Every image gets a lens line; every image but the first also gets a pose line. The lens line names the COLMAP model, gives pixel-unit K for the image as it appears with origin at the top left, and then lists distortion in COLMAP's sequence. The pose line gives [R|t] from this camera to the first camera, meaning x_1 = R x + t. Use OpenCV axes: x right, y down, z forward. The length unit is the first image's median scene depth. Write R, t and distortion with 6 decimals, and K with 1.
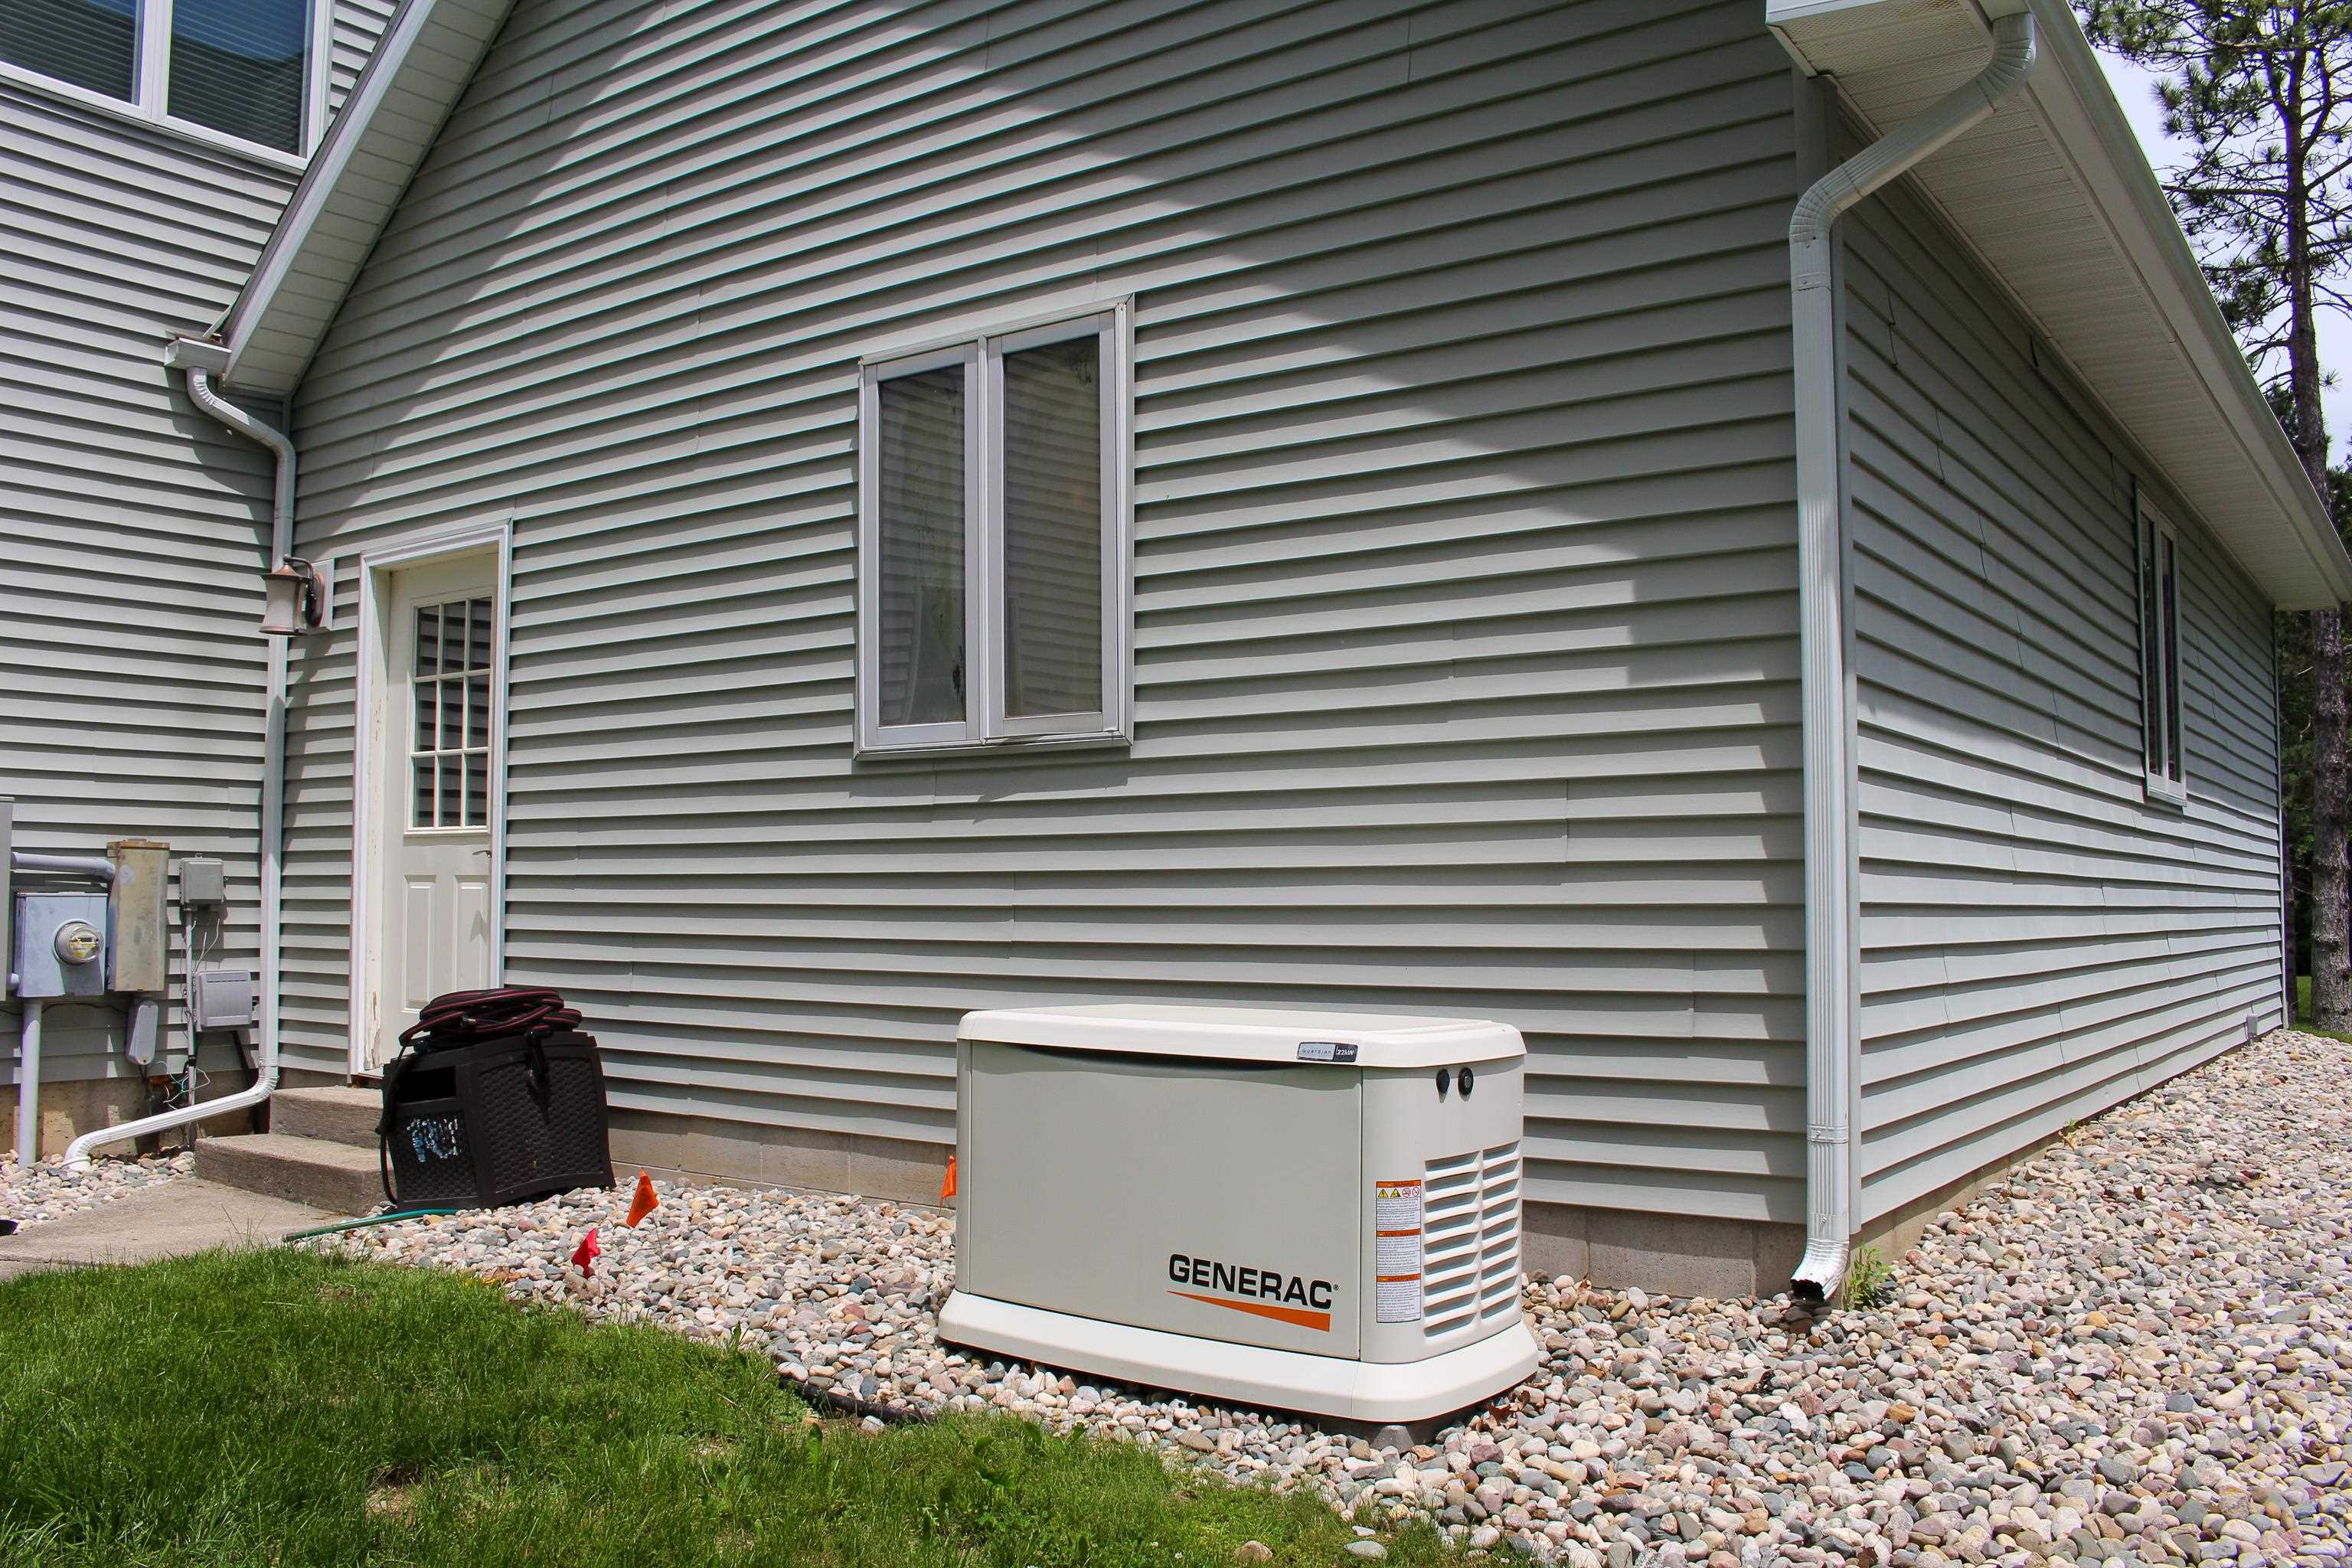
lens RADIAL K [[1912.3, 0, 1176.0], [0, 1912.3, 784.0], [0, 0, 1]] dist [-0.142097, 0.113296]
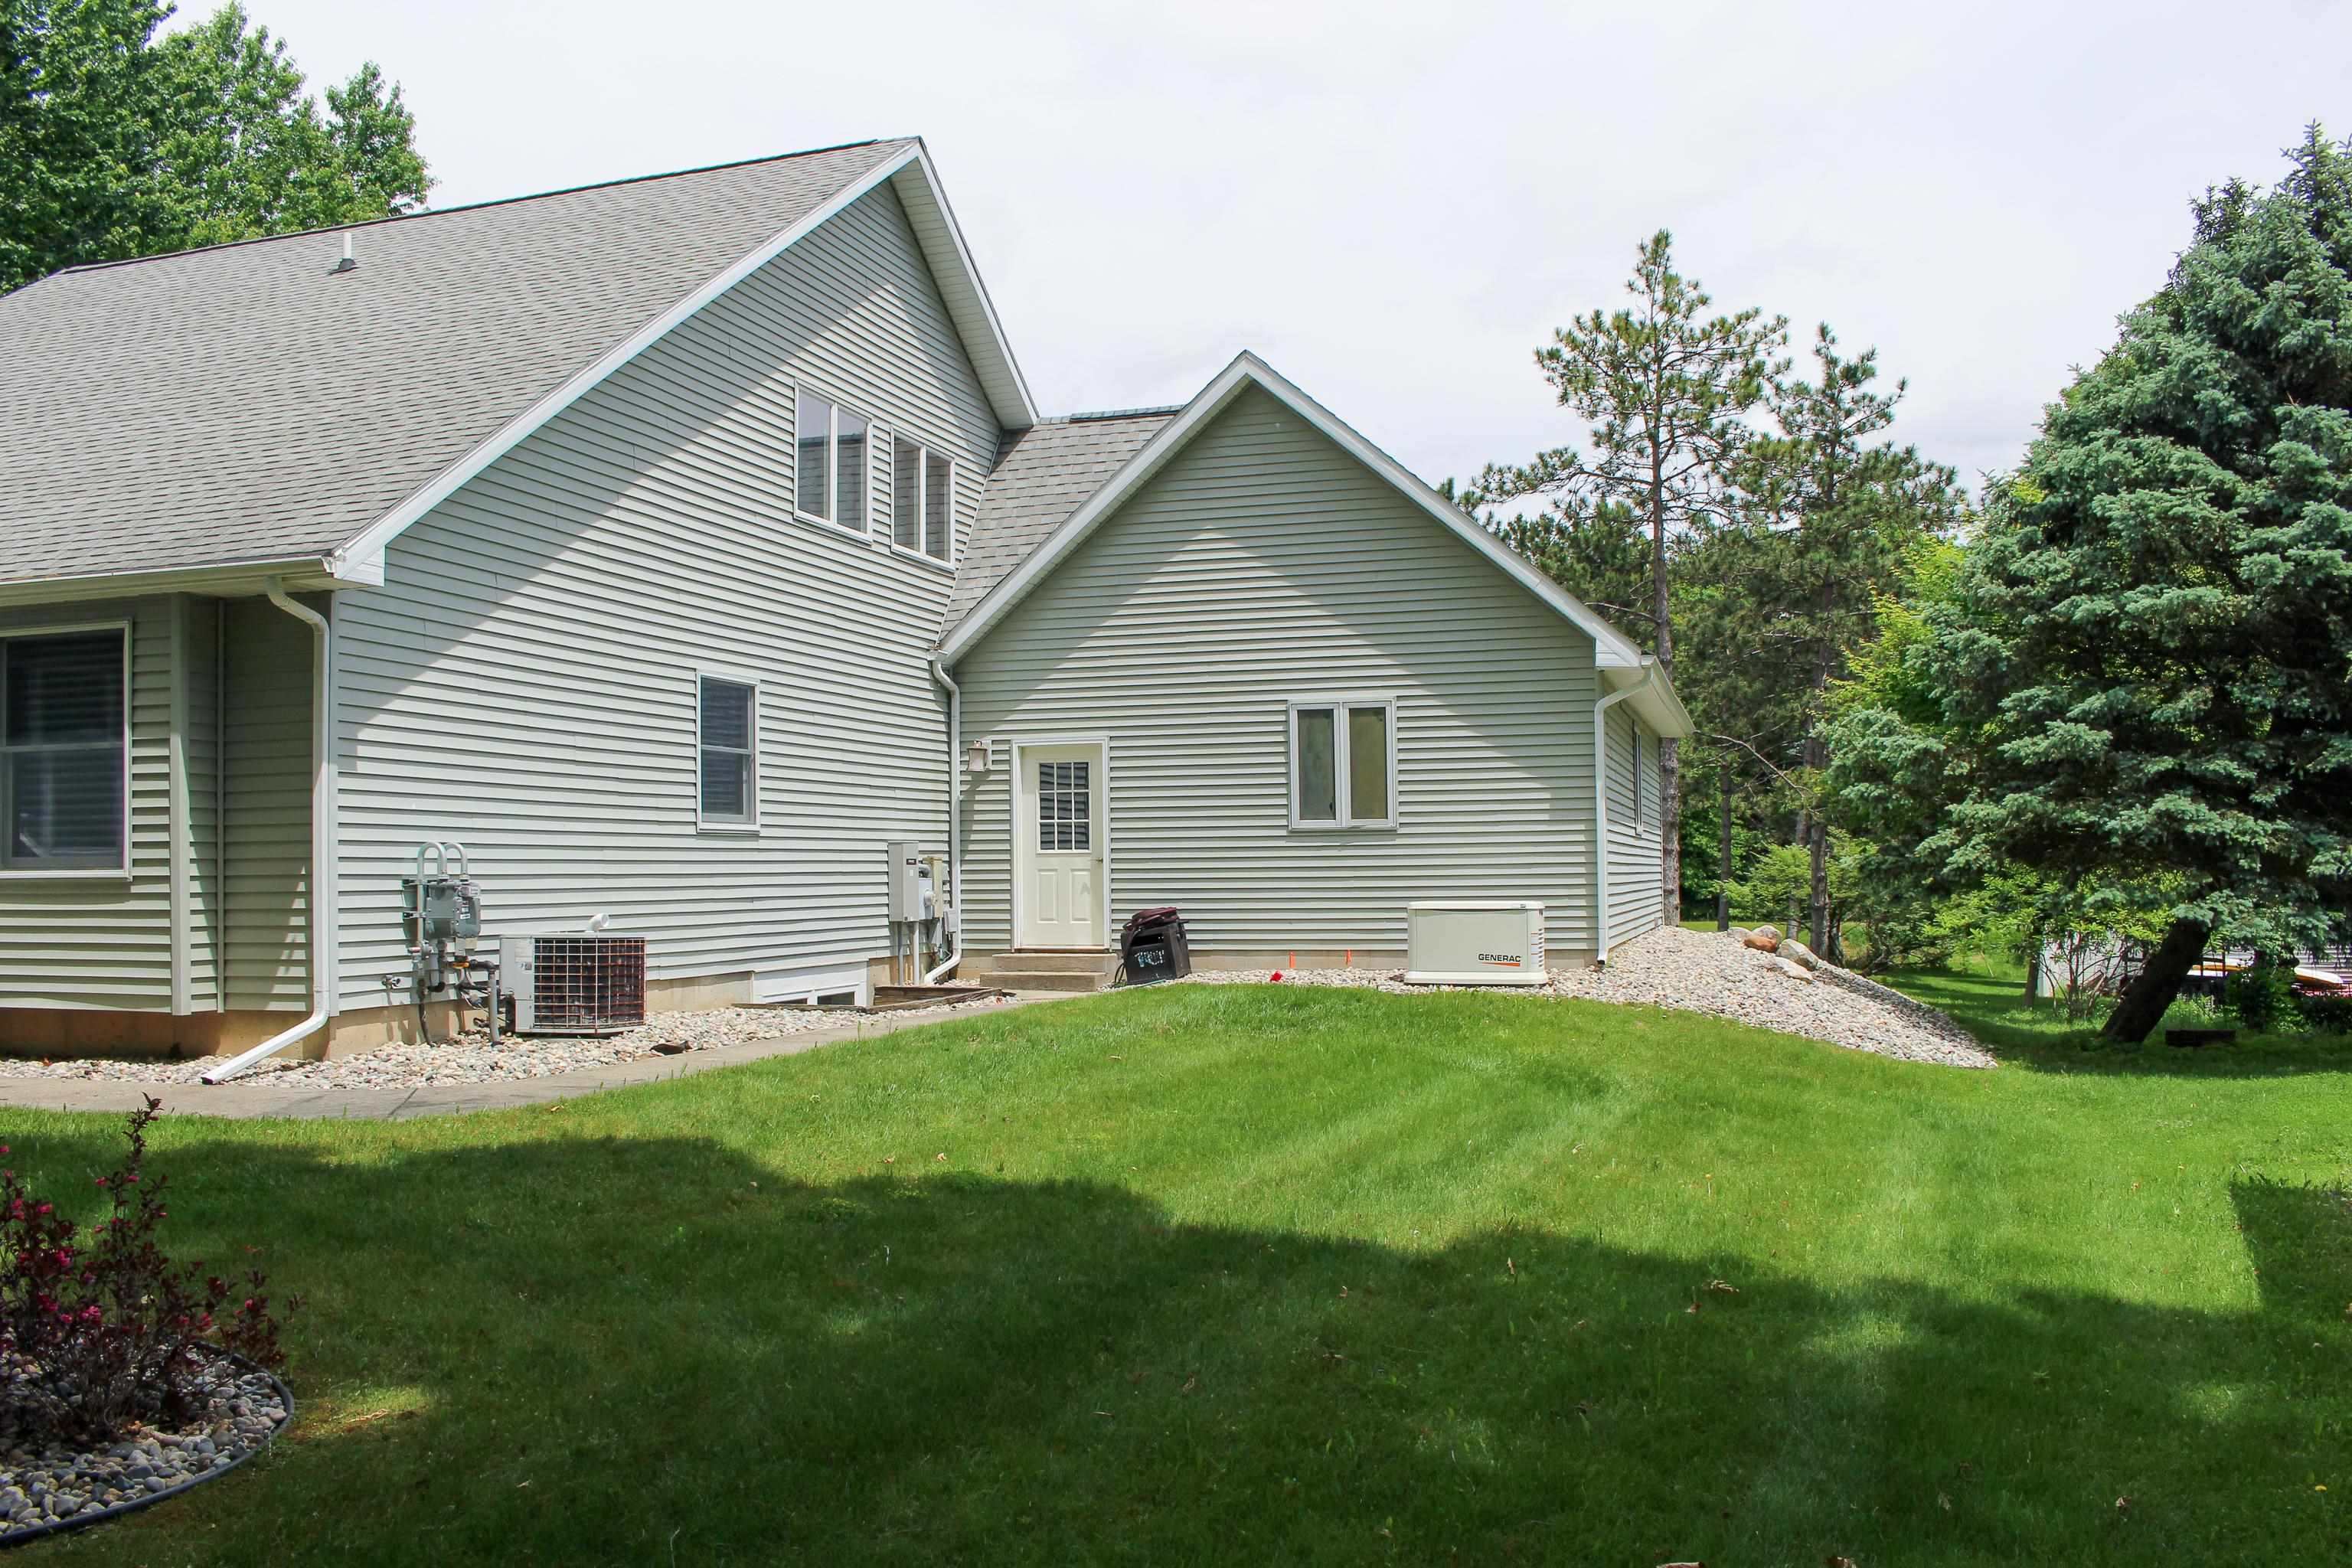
lens RADIAL K [[1912.3, 0, 1176.0], [0, 1912.3, 784.0], [0, 0, 1]] dist [-0.142097, 0.113296]
pose [[0.946266, 0.000722, 0.323388, -1.341839], [-0.006589, 0.999833, 0.017046, -0.139704], [-0.323322, -0.018261, 0.946113, -1.886637]]
